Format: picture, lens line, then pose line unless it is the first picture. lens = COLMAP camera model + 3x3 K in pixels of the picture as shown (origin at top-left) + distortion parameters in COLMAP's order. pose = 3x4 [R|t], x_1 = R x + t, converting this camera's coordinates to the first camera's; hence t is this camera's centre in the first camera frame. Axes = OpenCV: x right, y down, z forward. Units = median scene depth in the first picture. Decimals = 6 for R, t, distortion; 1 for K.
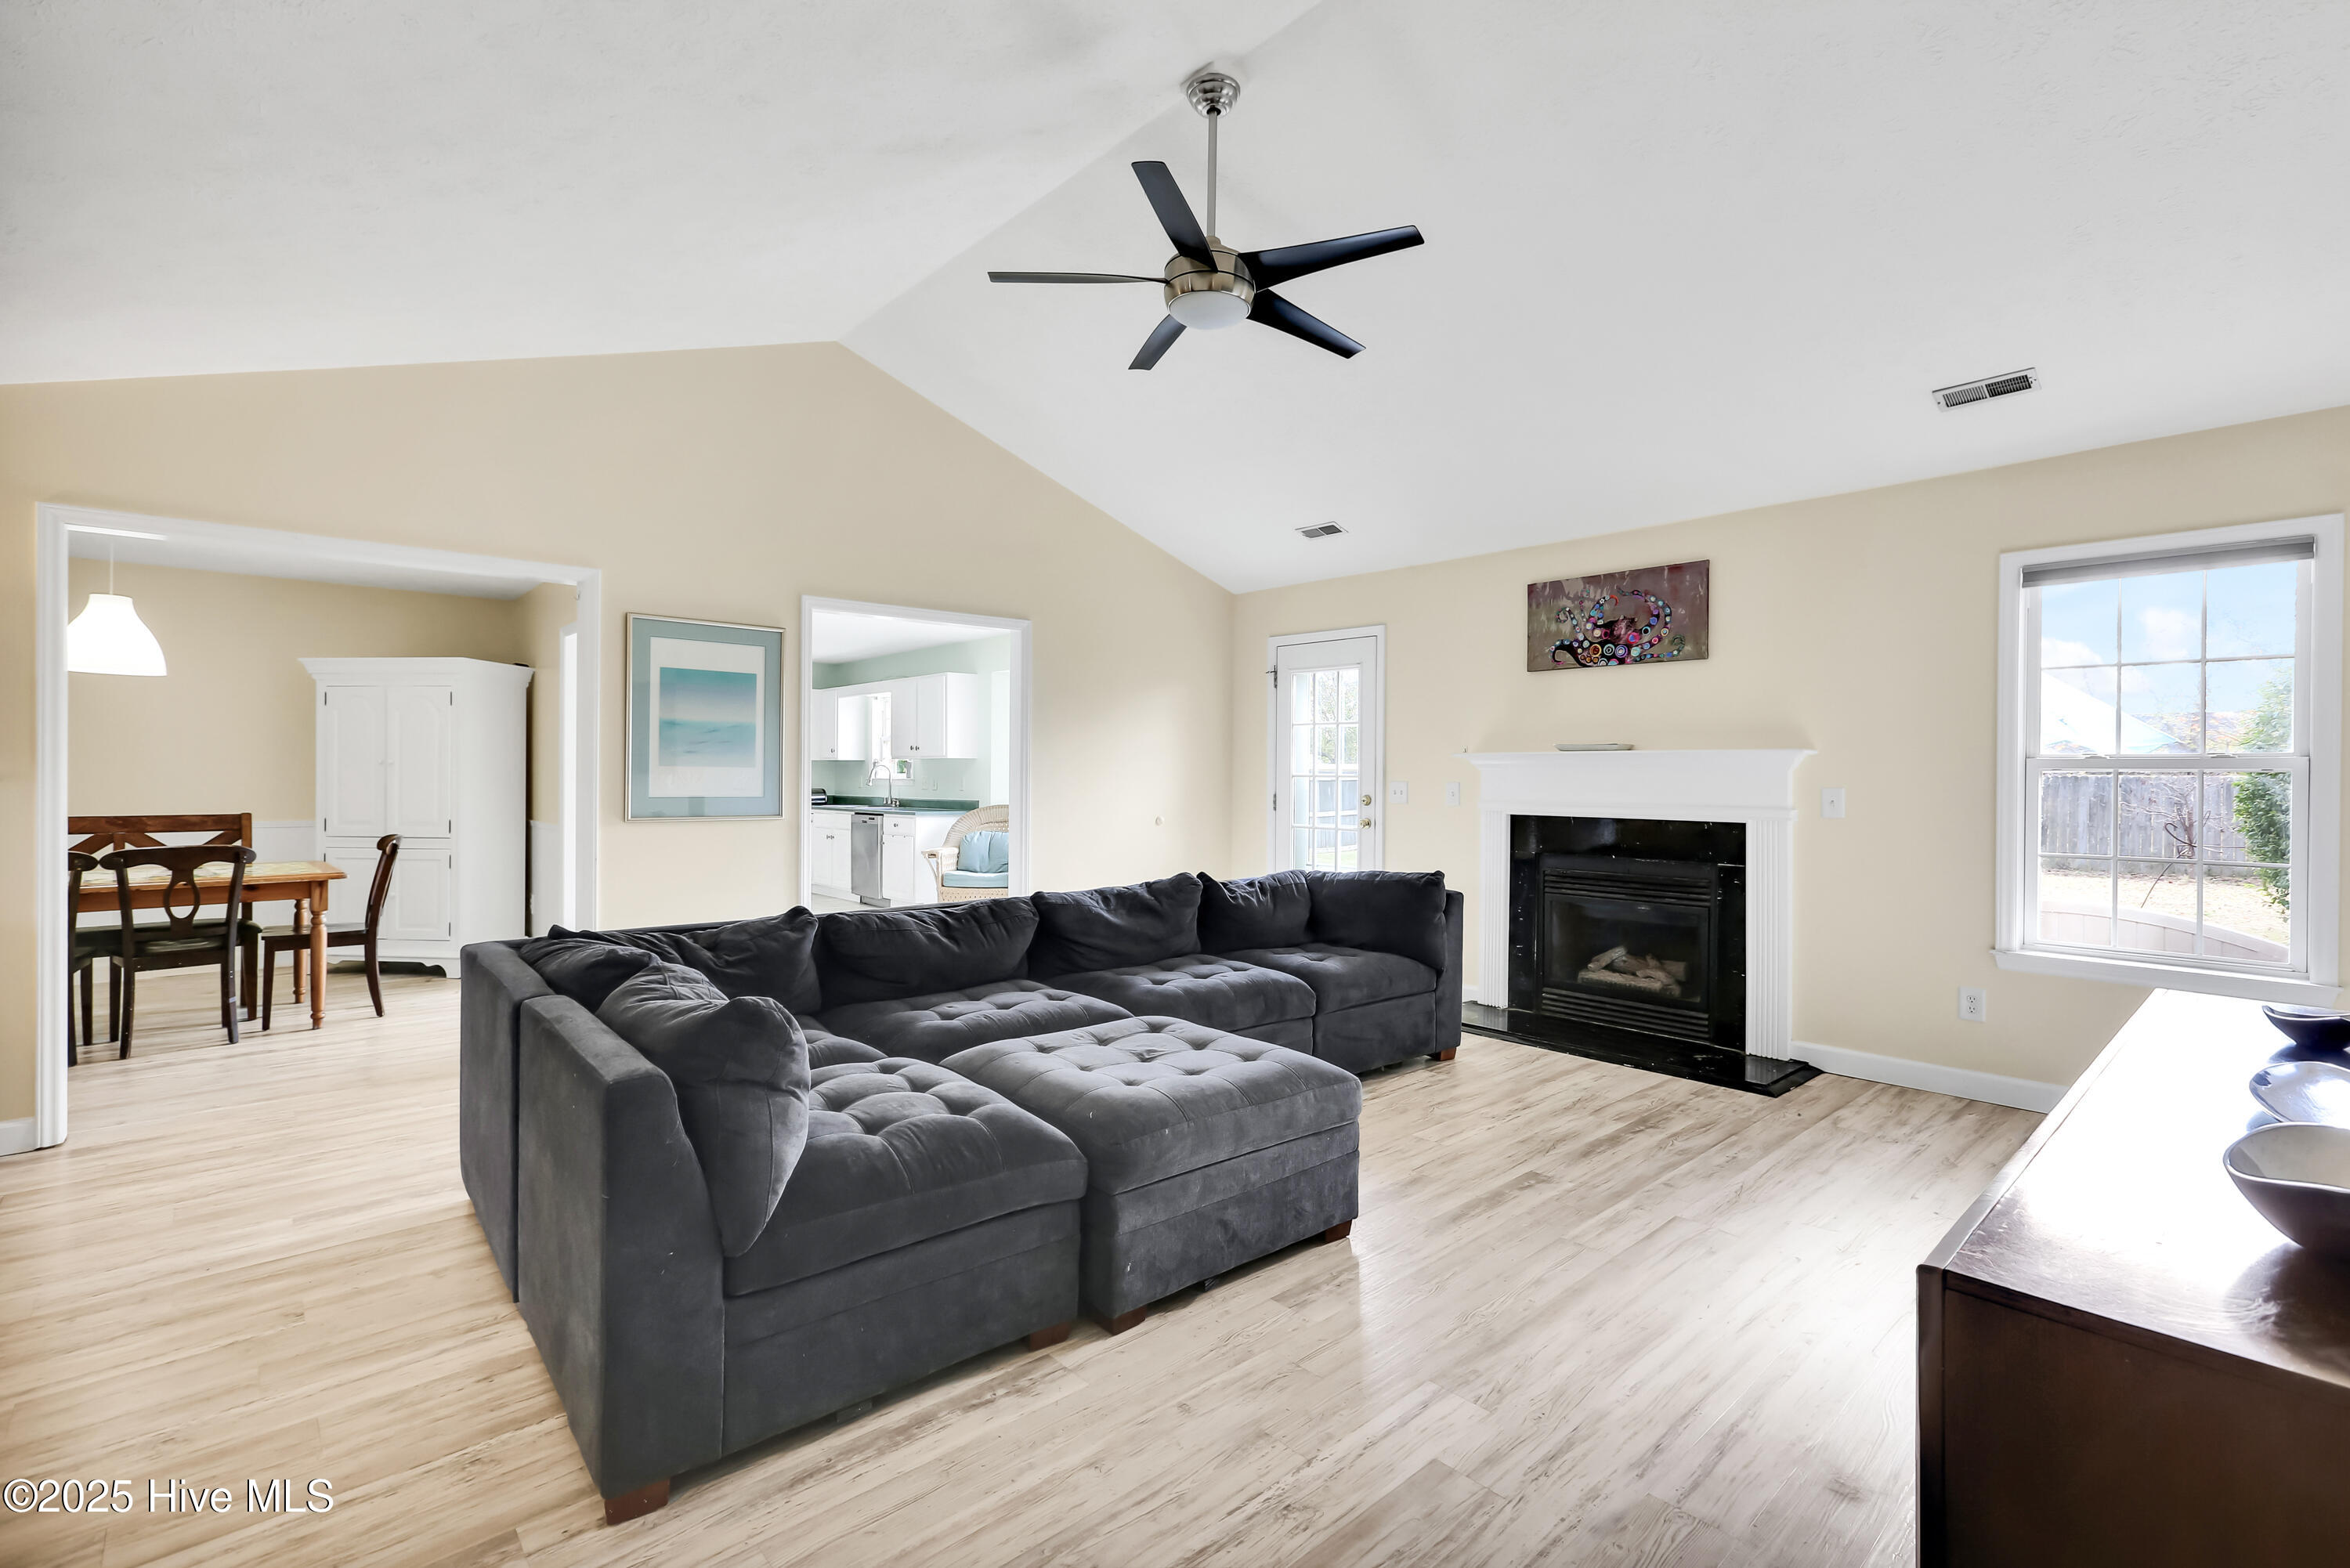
lens RADIAL K [[1058.8, 0, 1179.1], [0, 1058.8, 771.5], [0, 0, 1]] dist [-0.007499, 0.001614]
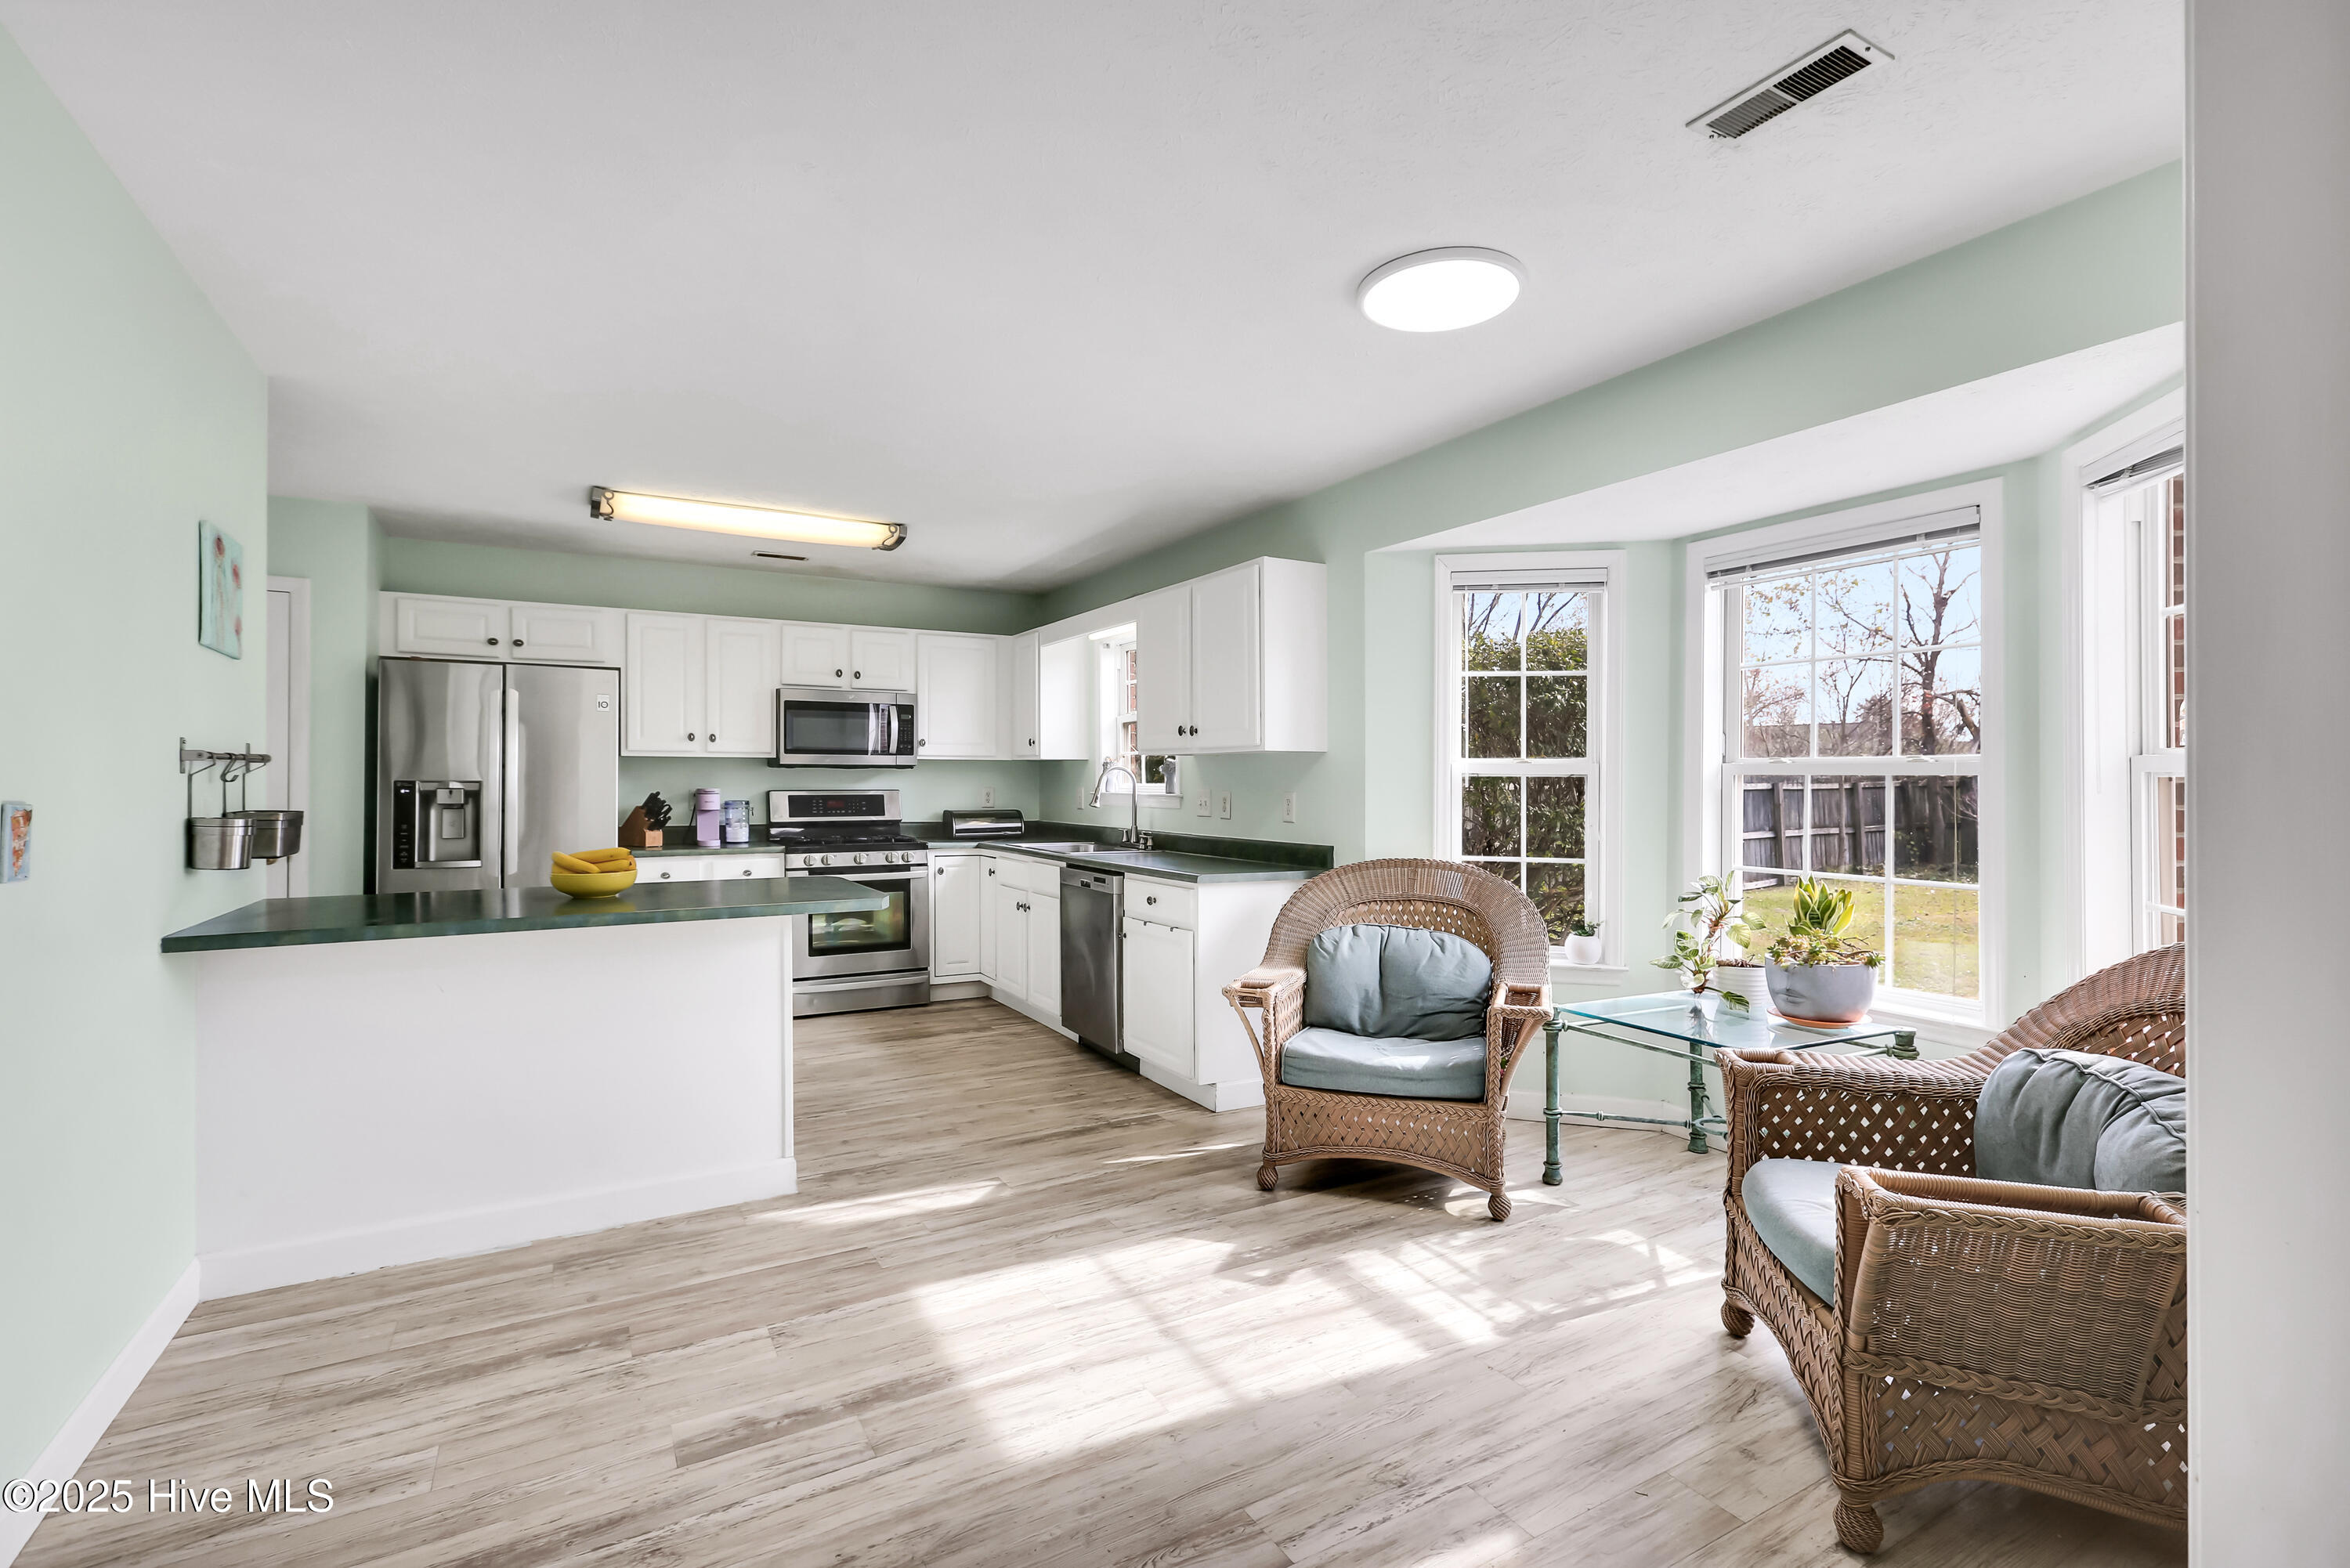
lens RADIAL K [[1058.8, 0, 1191.3], [0, 1058.8, 773.8], [0, 0, 1]] dist [-0.007499, 0.001614]
pose [[0.980715, -0.001700, -0.195434, -0.160329], [0.001065, 0.999994, -0.003350, -0.001562], [0.195439, 0.003077, 0.980711, 0.553024]]
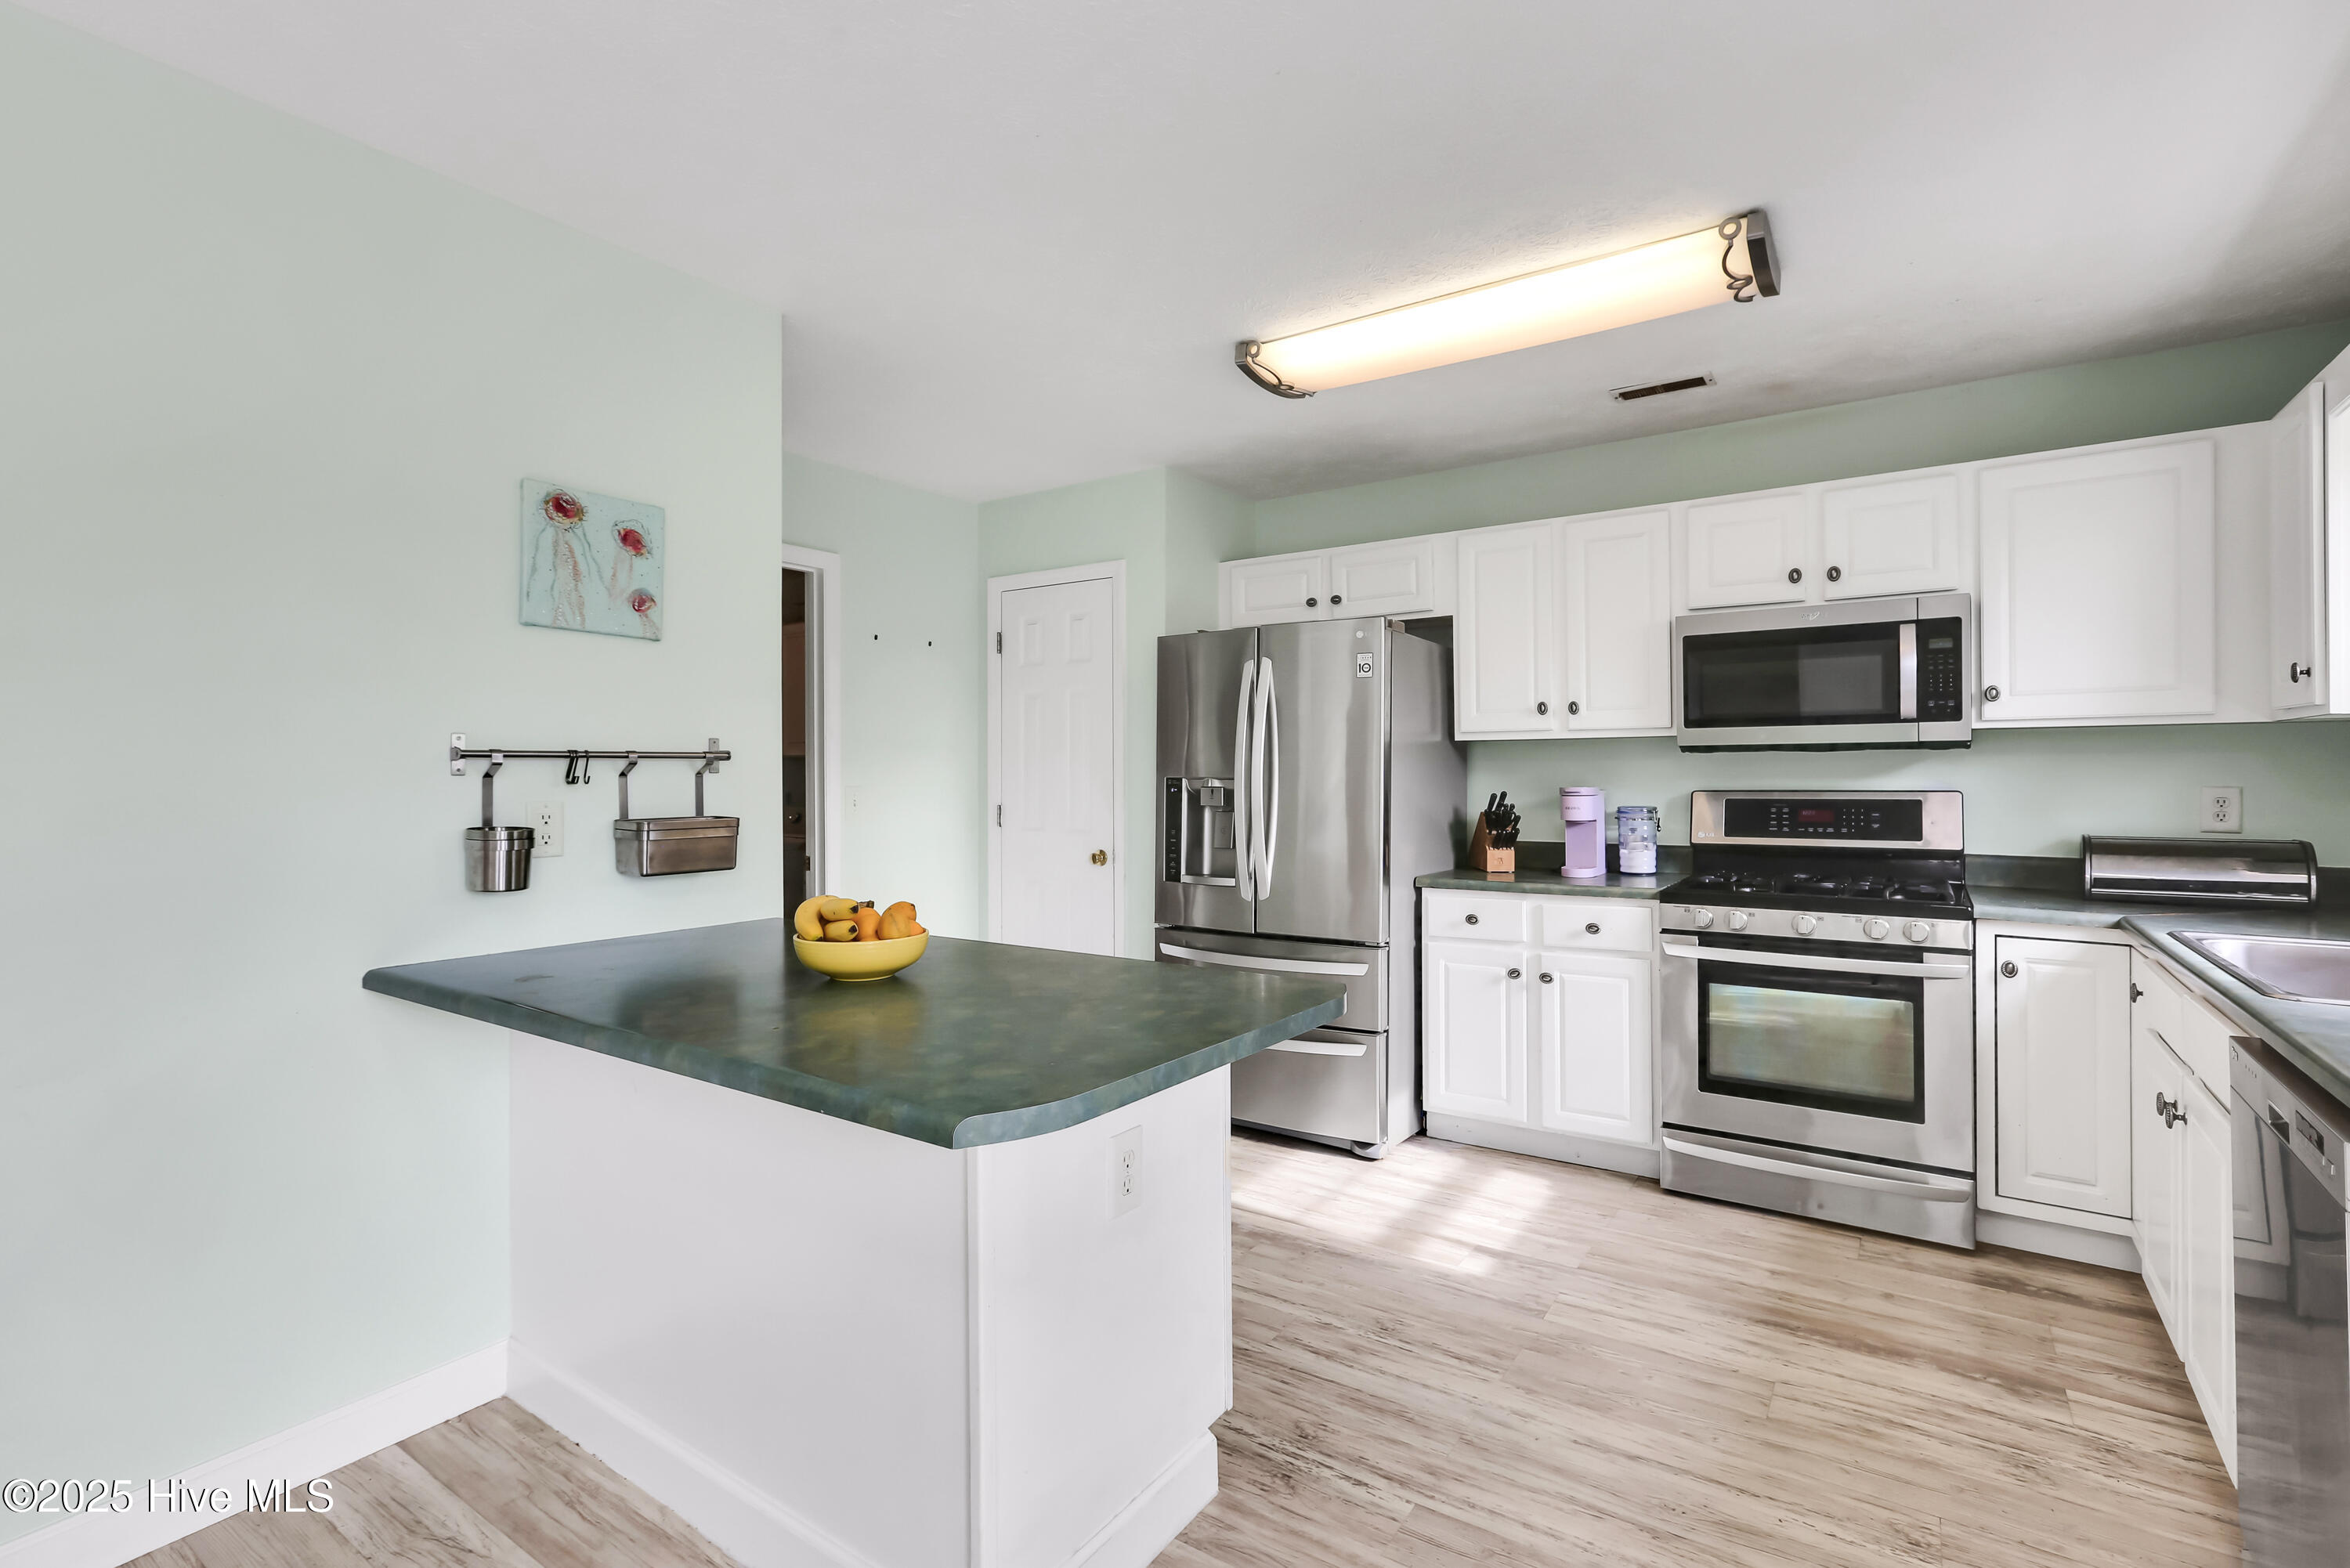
lens RADIAL K [[1102.1, 0, 1163.6], [0, 1102.1, 769.7], [0, 0, 1]] dist [-0.005406, 0.002319]
pose [[0.242789, -0.006436, -0.970058, -0.194244], [0.009885, 0.999942, -0.004160, -0.001673], [0.970029, -0.008579, 0.242839, 0.847381]]
